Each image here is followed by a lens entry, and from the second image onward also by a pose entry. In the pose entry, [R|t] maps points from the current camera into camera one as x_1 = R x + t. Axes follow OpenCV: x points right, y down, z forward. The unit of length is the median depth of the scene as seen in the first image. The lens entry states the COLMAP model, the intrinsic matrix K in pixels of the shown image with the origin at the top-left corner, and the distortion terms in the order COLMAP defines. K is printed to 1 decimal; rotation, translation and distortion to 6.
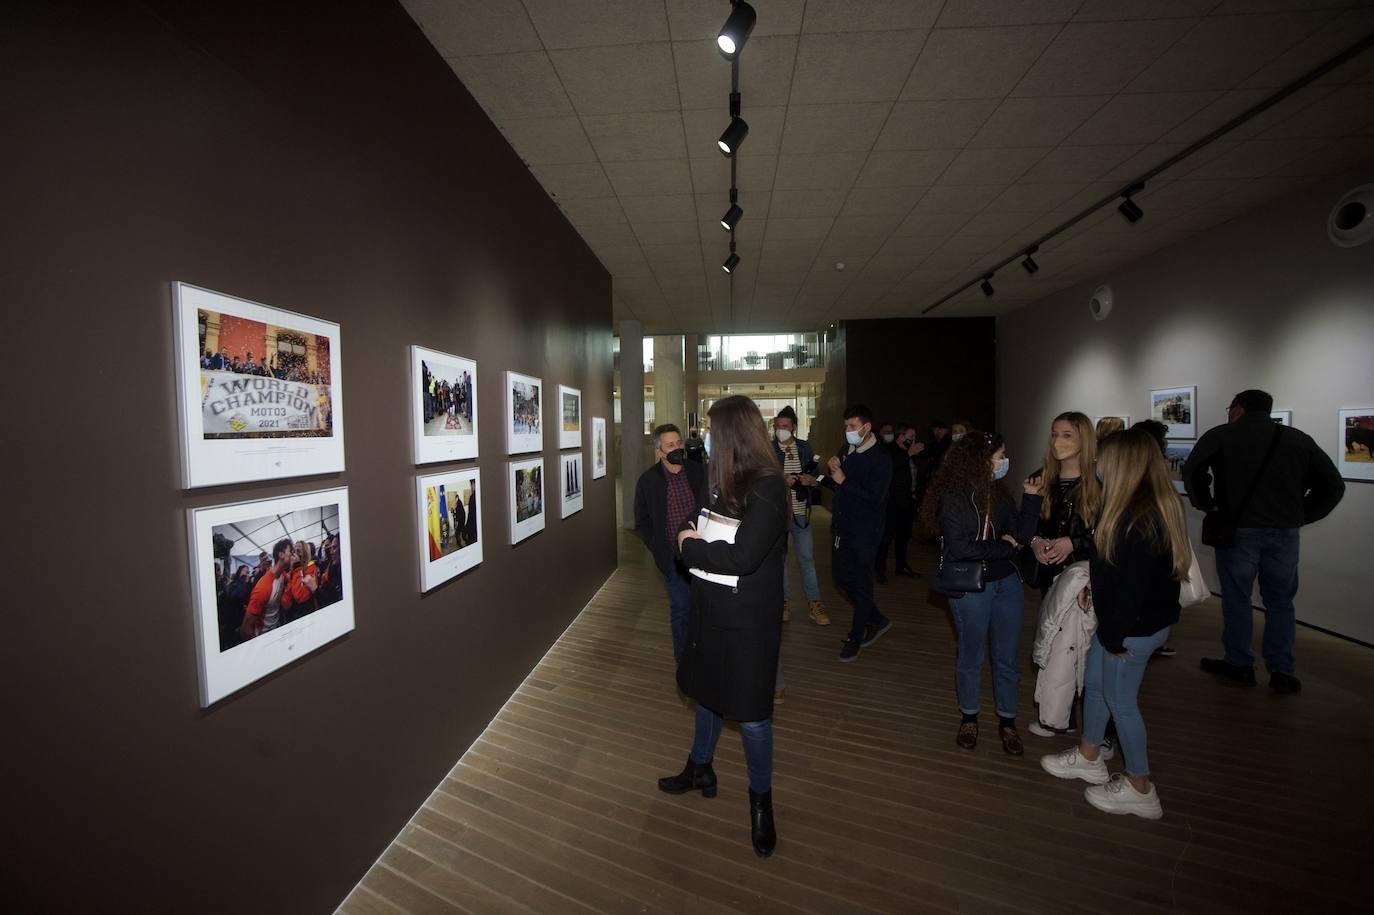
lens RADIAL K [[604.9, 0, 695.3], [0, 604.9, 462.7], [0, 0, 1]] dist [-0.084207, 0.038339]
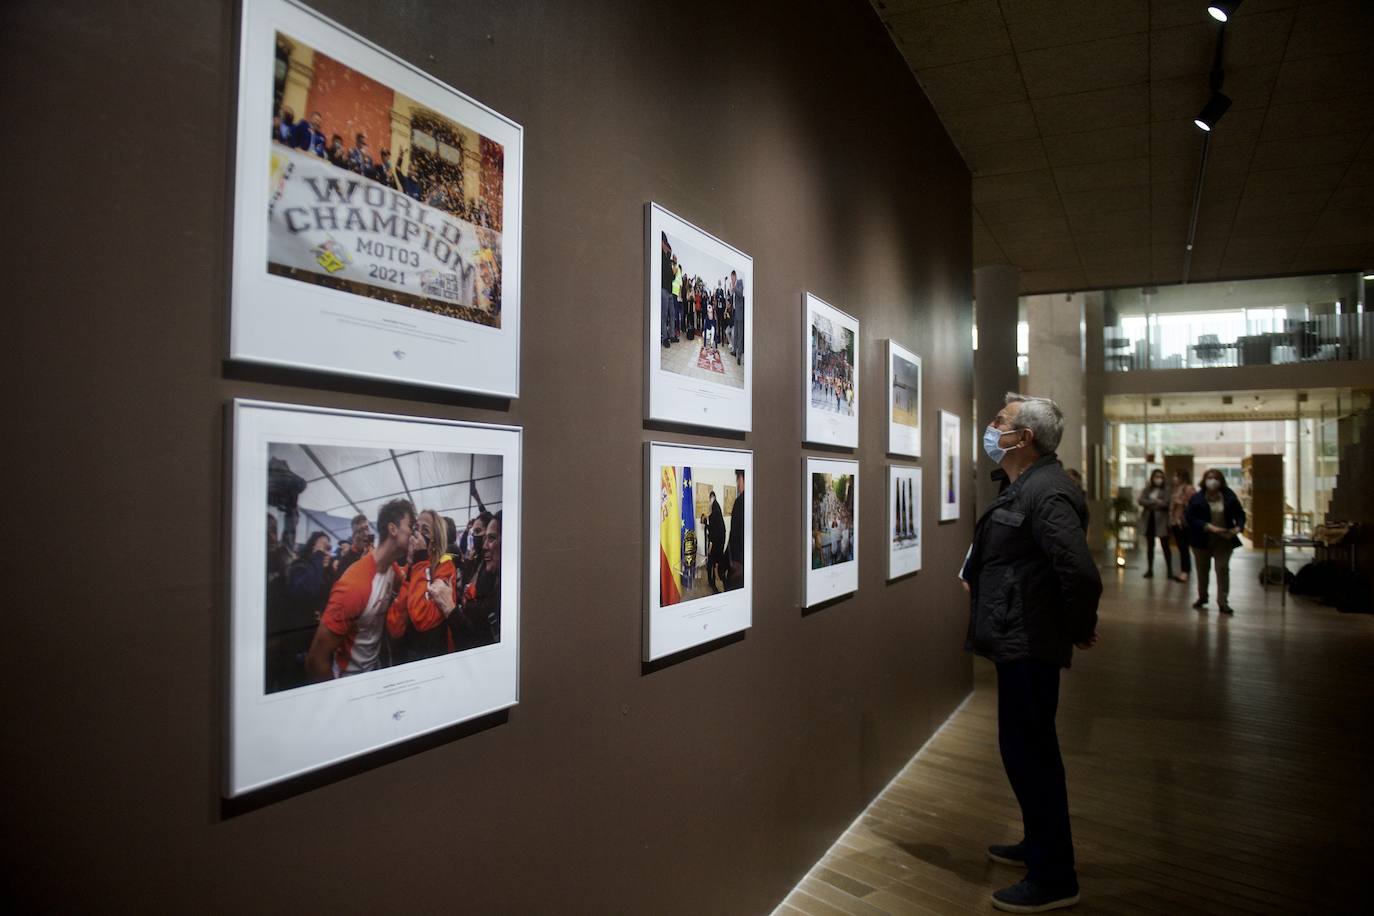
lens RADIAL K [[965.5, 0, 689.9], [0, 965.5, 461.5], [0, 0, 1]] dist [-0.047029, -0.000532]
pose [[0.924029, 0.010225, -0.382186, -0.125254], [-0.040022, 0.996737, -0.070096, 0.128985], [0.380222, 0.080066, 0.921423, 0.274790]]
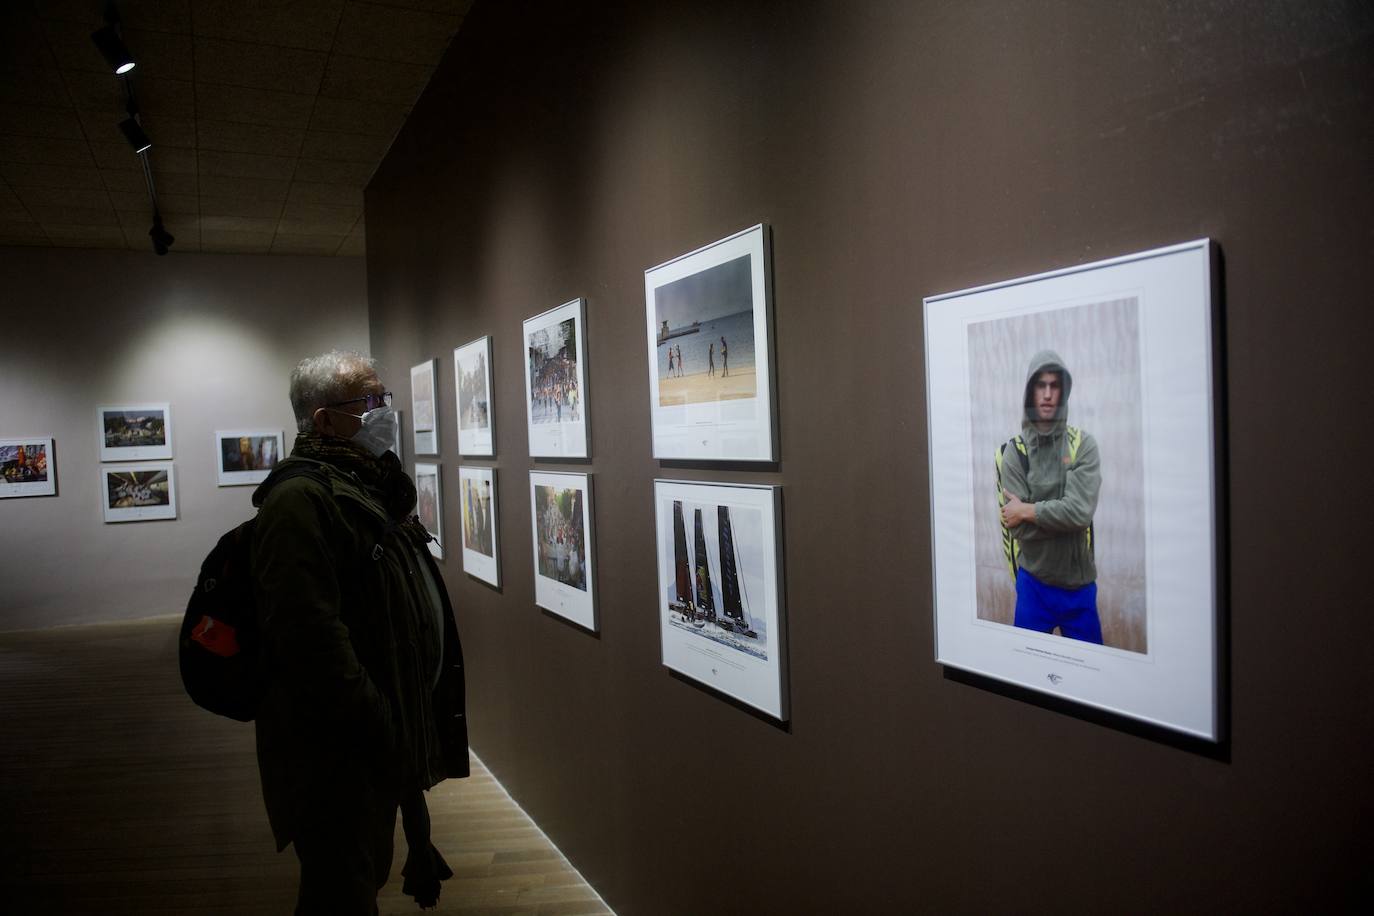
lens RADIAL K [[943.0, 0, 692.1], [0, 943.0, 463.4], [0, 0, 1]] dist [-0.039903, -0.010626]
pose [[-0.860203, 0.064092, -0.505908, 0.069594], [0.023666, 0.996019, 0.085943, -0.158912], [0.509402, 0.061956, -0.858295, 3.520348]]
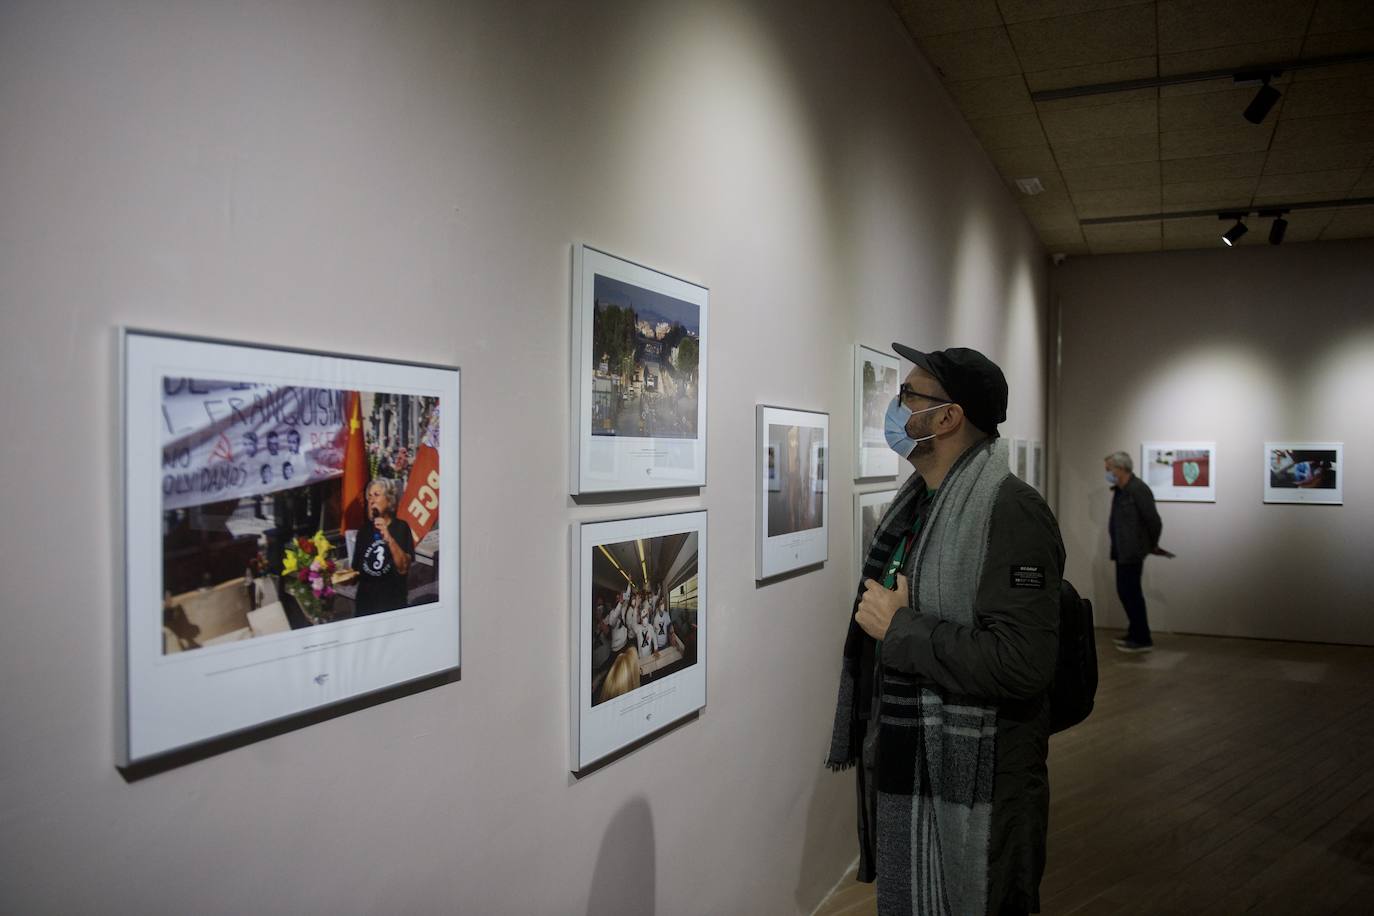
lens RADIAL K [[998.8, 0, 687.0], [0, 998.8, 458.0], [0, 0, 1]] dist [-0.024093, -0.002682]
pose [[-0.378501, 0.014066, -0.925494, 1.168615], [-0.052577, 0.997943, 0.036669, 0.055984], [0.924106, 0.062539, -0.376983, -1.117900]]
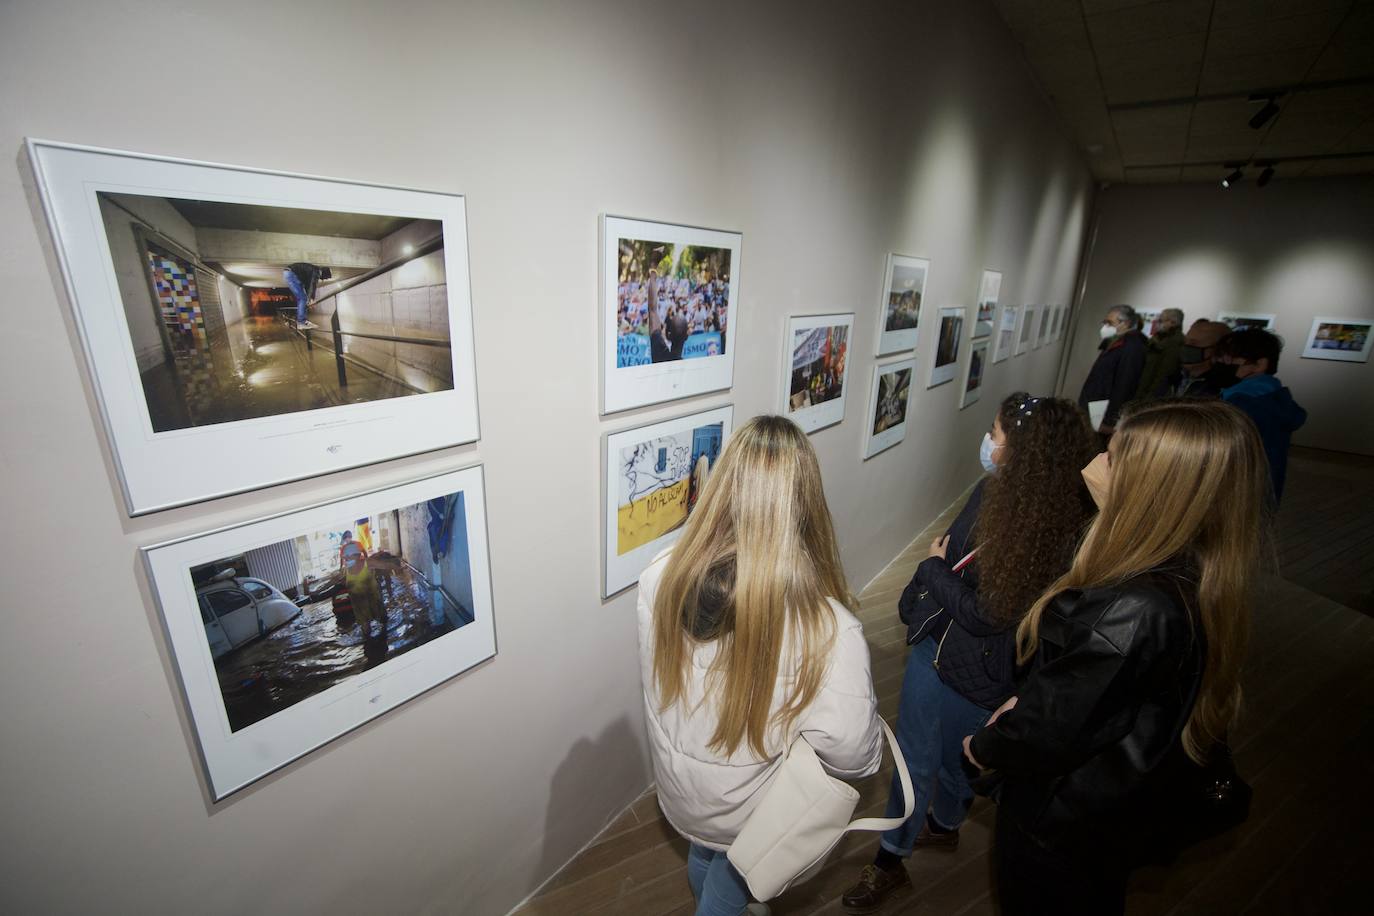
lens RADIAL K [[592.4, 0, 684.9], [0, 592.4, 463.6], [0, 0, 1]] dist [-0.068876, 0.025242]
pose [[-0.574742, 0.243963, -0.781123, 1.836847], [-0.071314, 0.935965, 0.344796, -0.093696], [0.815221, 0.253874, -0.520541, -1.144439]]
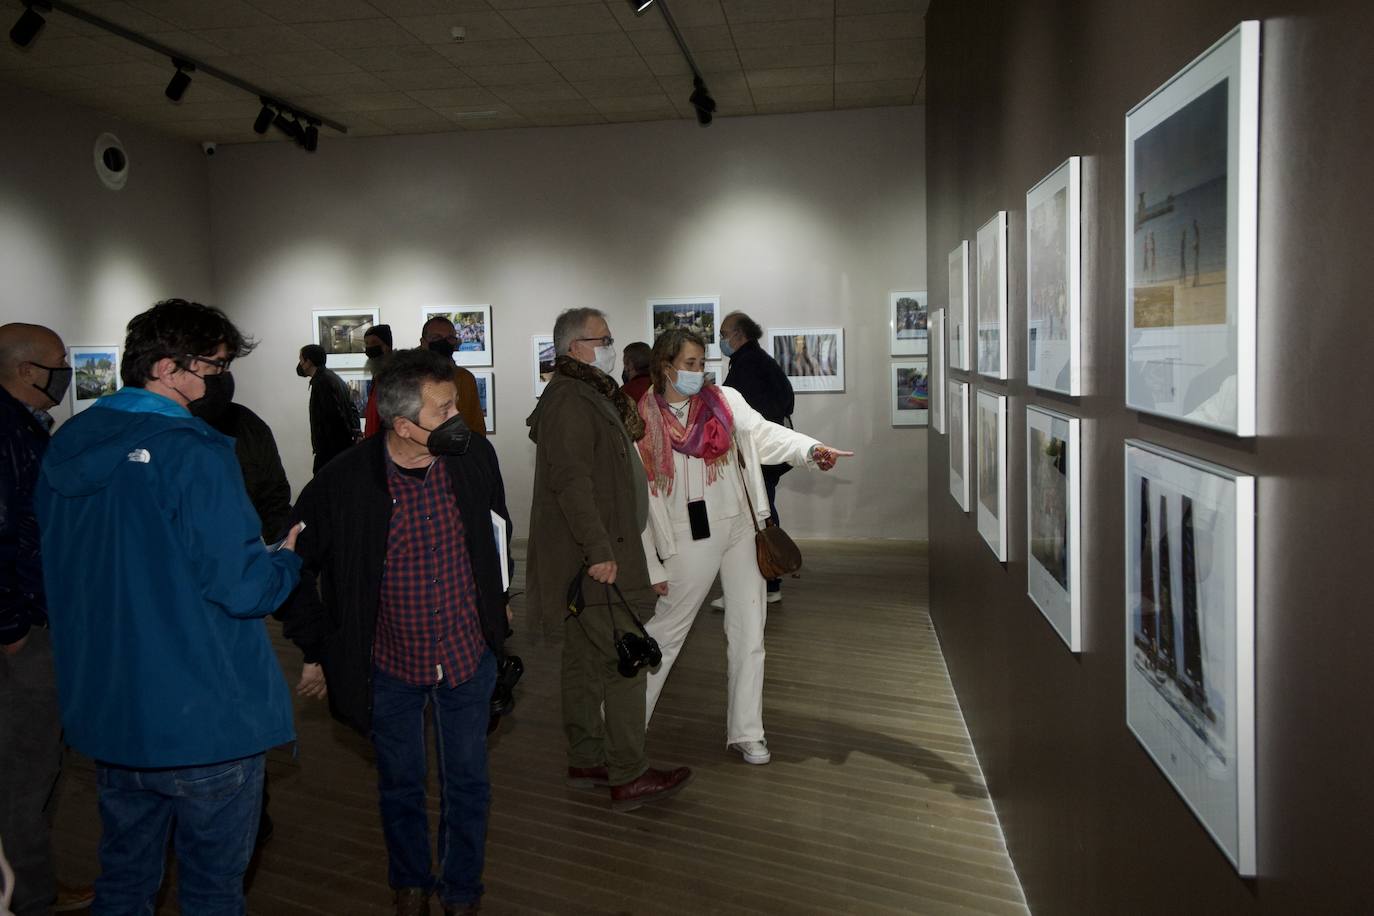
lens RADIAL K [[1218.2, 0, 625.0], [0, 1218.2, 428.1], [0, 0, 1]] dist [0.014717, 0.014739]
pose [[-0.992938, 0.032375, 0.114134, -0.217776], [0.045776, 0.992096, 0.116830, -0.183719], [-0.109450, 0.121230, -0.986572, 3.499553]]
